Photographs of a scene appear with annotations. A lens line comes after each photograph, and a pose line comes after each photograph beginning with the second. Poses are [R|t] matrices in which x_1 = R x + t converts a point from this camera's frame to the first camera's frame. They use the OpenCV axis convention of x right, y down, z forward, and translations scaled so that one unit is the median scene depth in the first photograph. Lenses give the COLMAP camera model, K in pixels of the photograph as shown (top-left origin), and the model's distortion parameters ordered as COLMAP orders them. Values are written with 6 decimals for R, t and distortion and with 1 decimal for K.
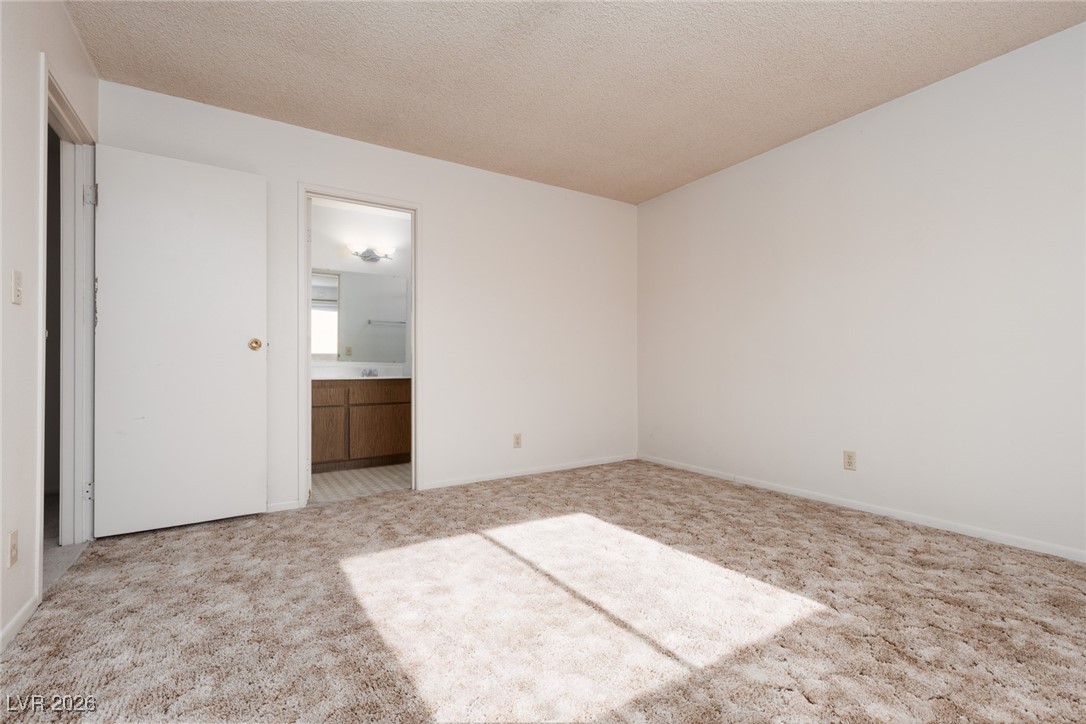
lens RADIAL K [[489.7, 0, 543.7], [0, 489.7, 362.9], [0, 0, 1]] dist [0.010123, -0.001869]
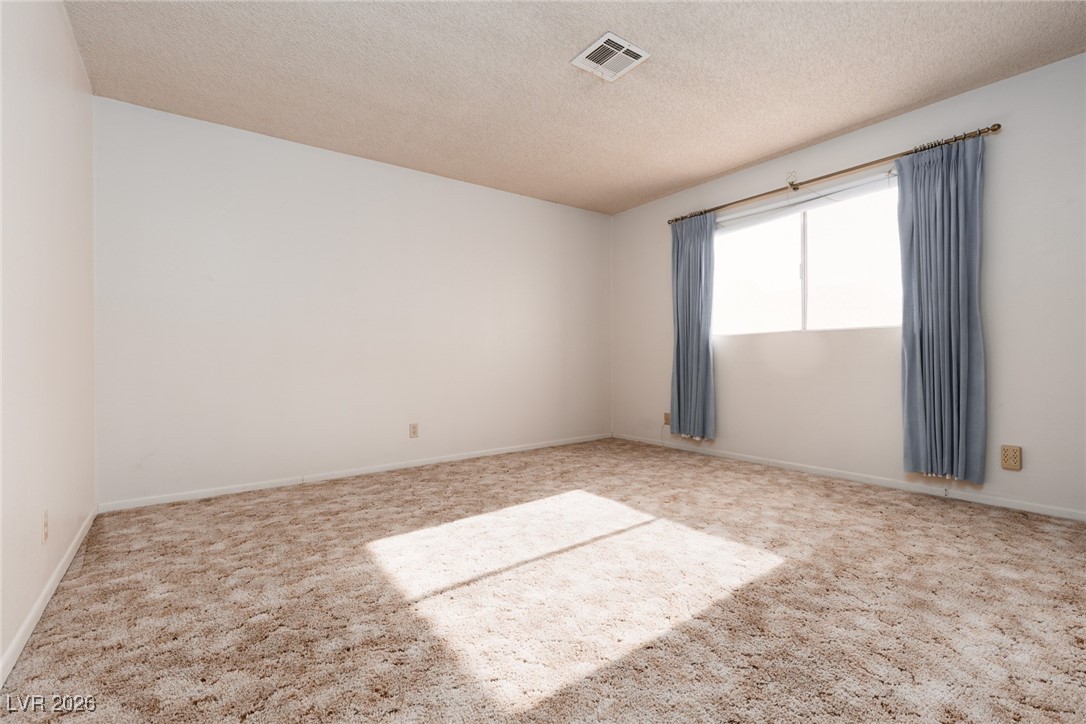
lens RADIAL K [[489.7, 0, 544.5], [0, 489.7, 359.5], [0, 0, 1]] dist [0.010123, -0.001869]
pose [[-0.089755, -0.001904, 0.995962, -0.794972], [-0.002723, 0.999995, 0.001666, 0.002870], [-0.995960, -0.002563, -0.089759, 0.829759]]
